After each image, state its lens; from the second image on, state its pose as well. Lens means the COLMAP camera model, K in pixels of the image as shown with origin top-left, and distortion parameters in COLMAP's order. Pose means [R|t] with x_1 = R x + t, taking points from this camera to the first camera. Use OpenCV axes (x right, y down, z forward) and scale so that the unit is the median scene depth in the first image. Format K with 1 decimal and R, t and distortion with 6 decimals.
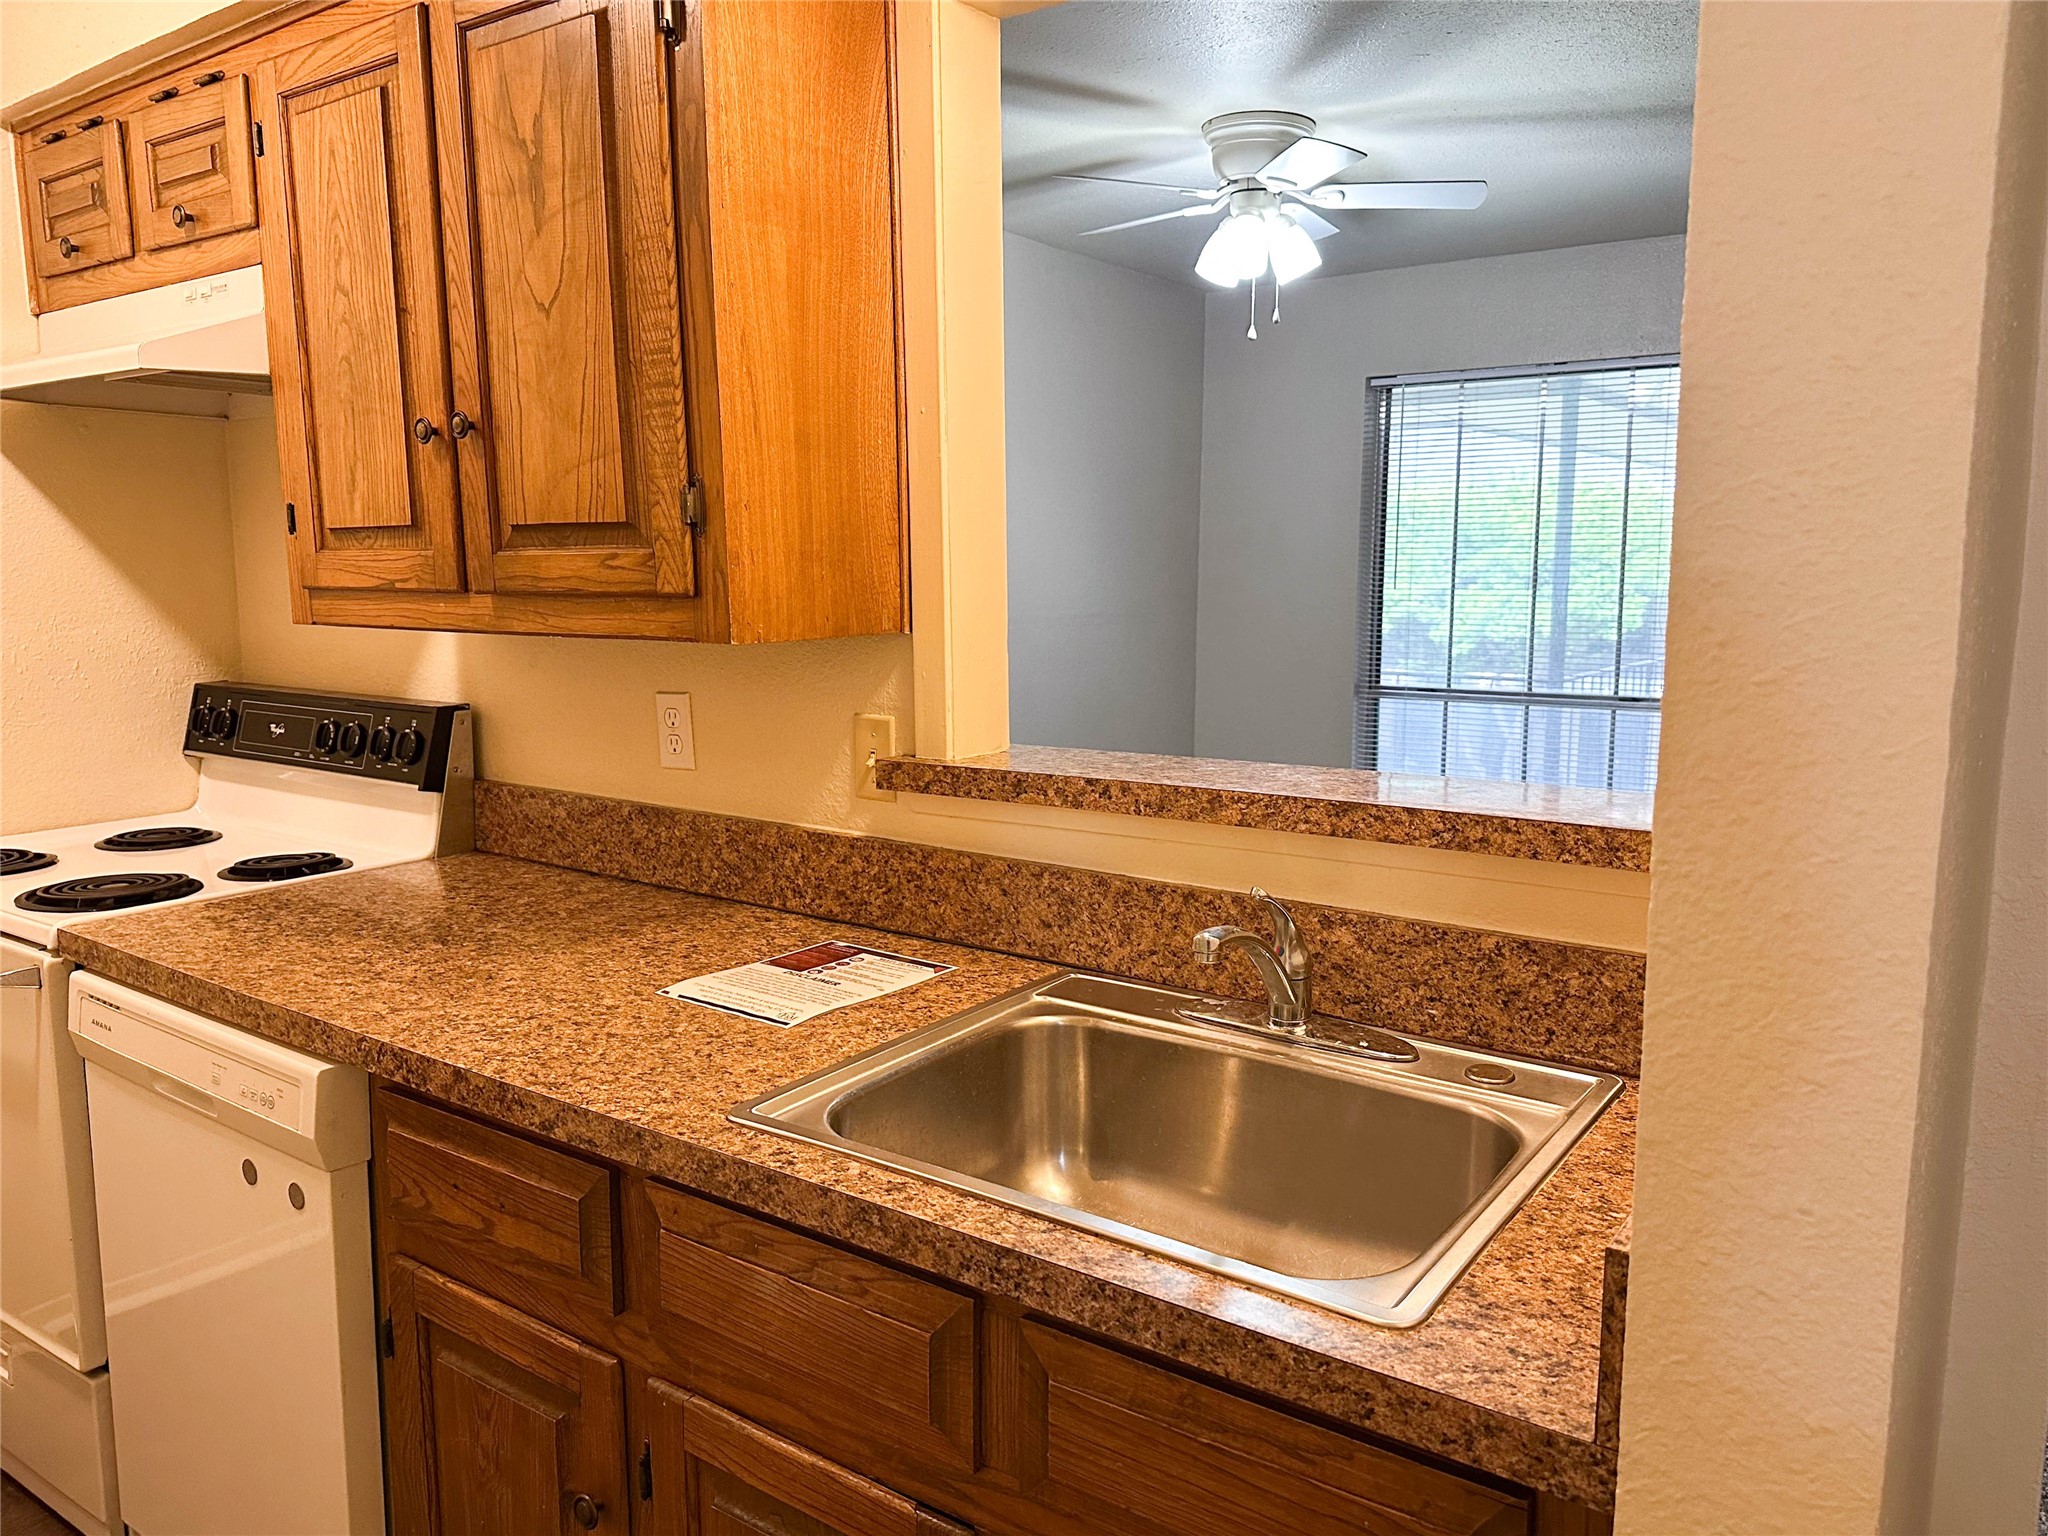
lens RADIAL K [[1472.5, 0, 1083.6], [0, 1472.5, 774.8], [0, 0, 1]] dist [0.082903, -0.104872]
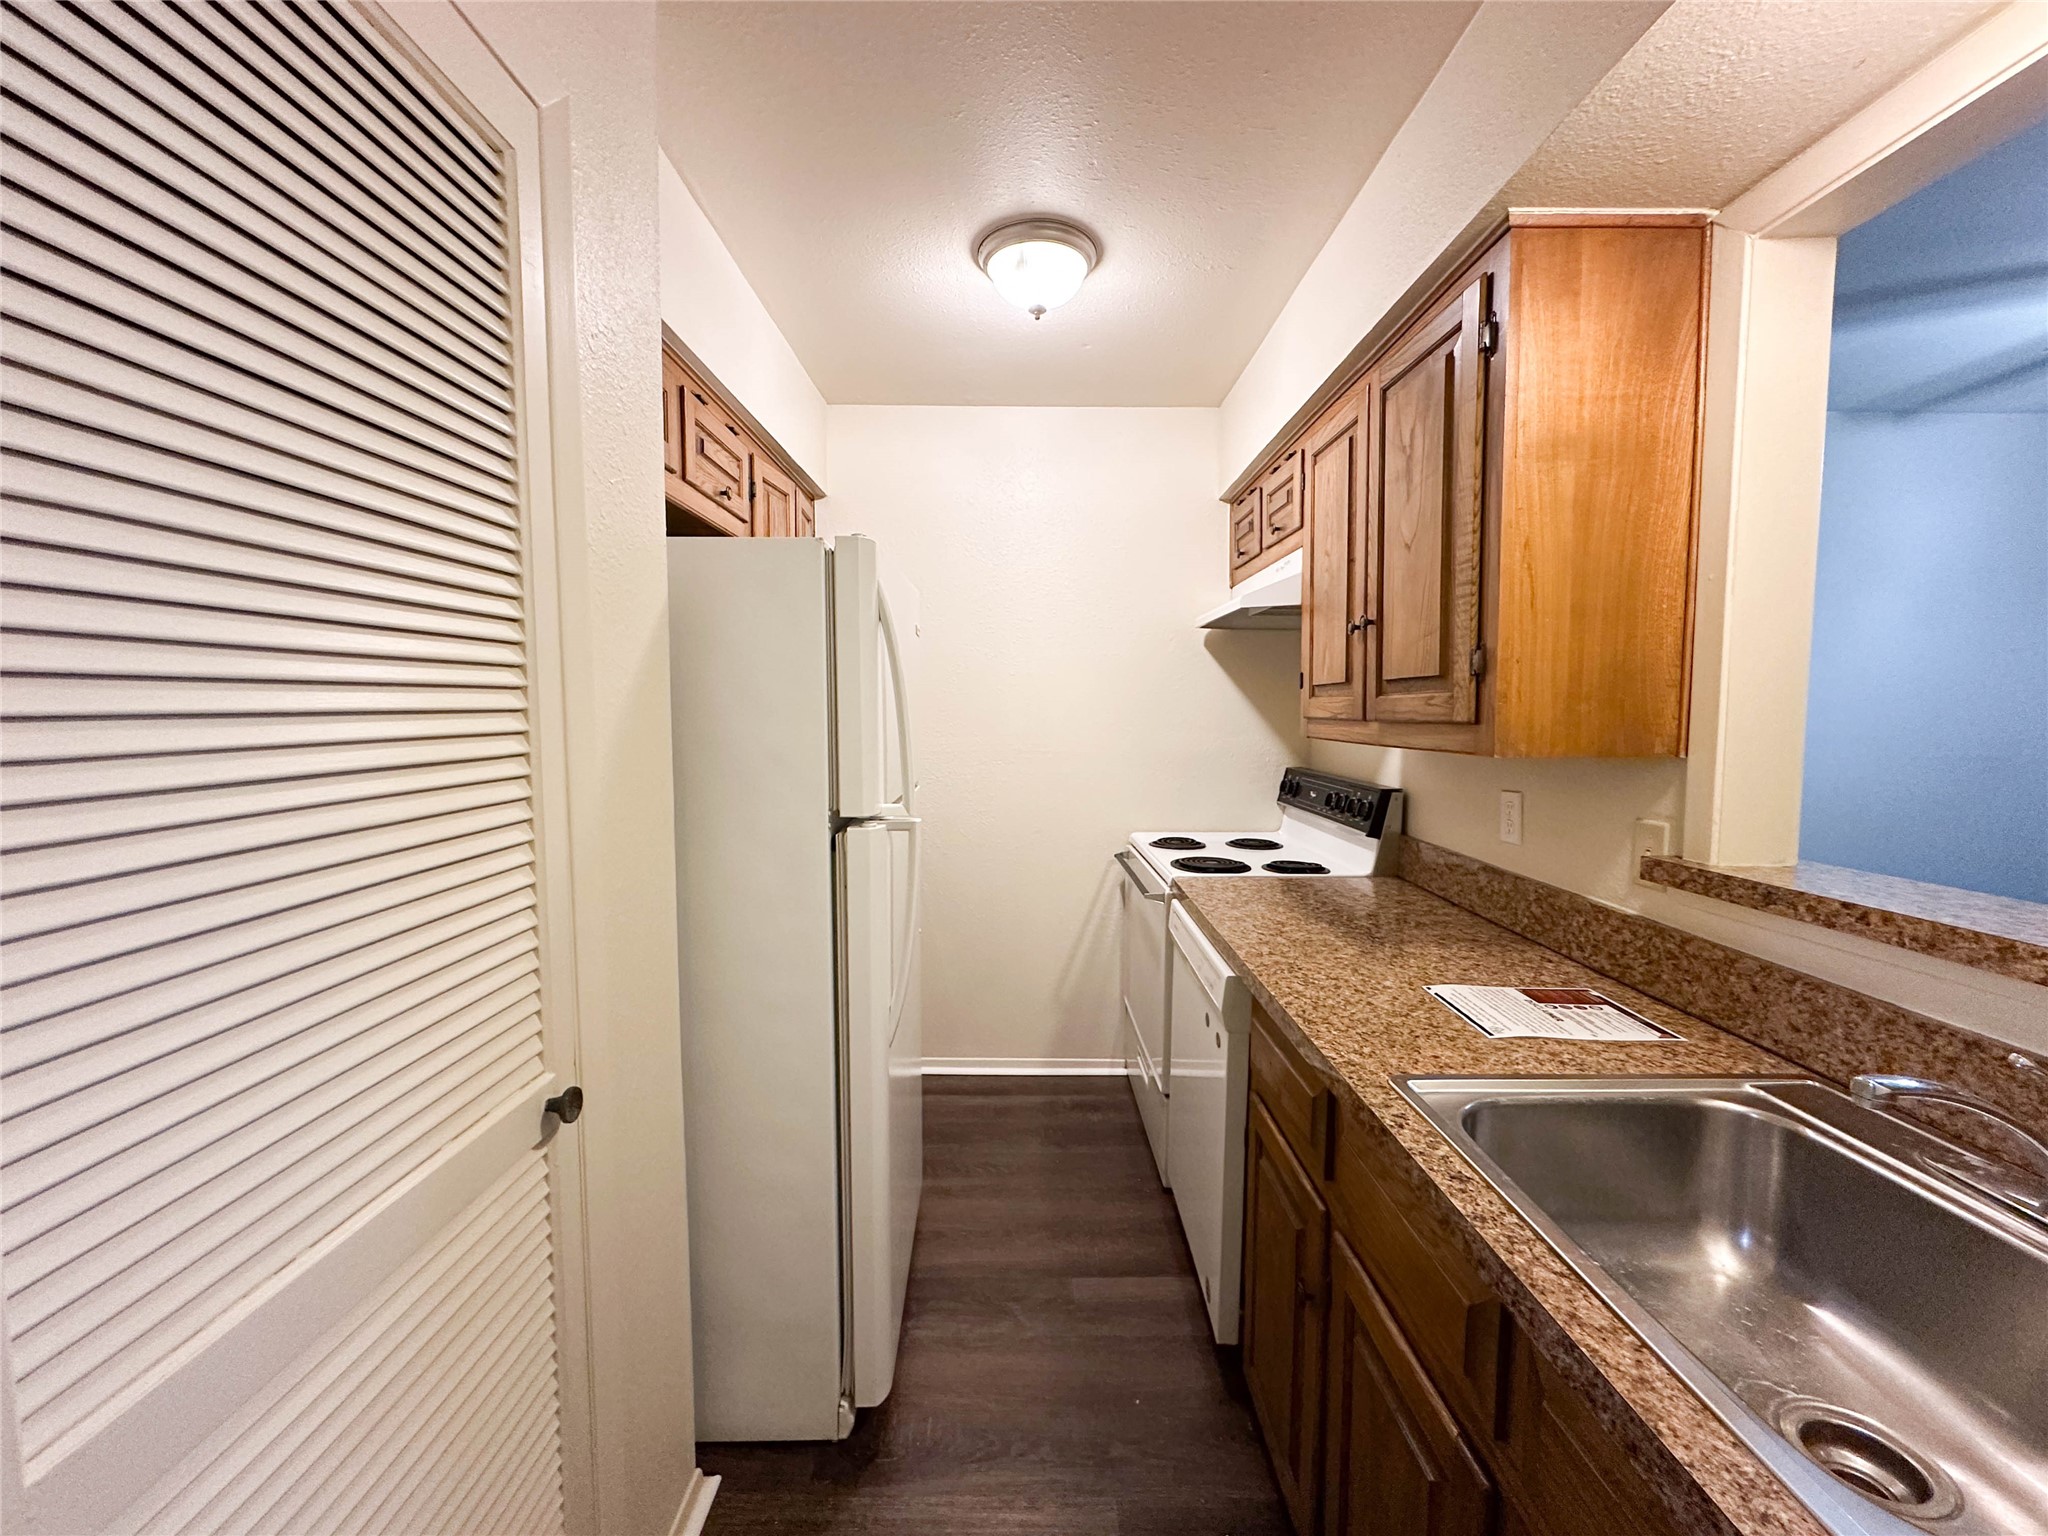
lens RADIAL K [[834.6, 0, 1018.0], [0, 834.6, 771.4], [0, 0, 1]] dist [-0.000889, -0.000426]
pose [[0.550599, 0.066853, -0.832088, 0.165740], [-0.122791, 0.992431, -0.001516, -0.016546], [0.825689, 0.103008, 0.554641, 0.167200]]
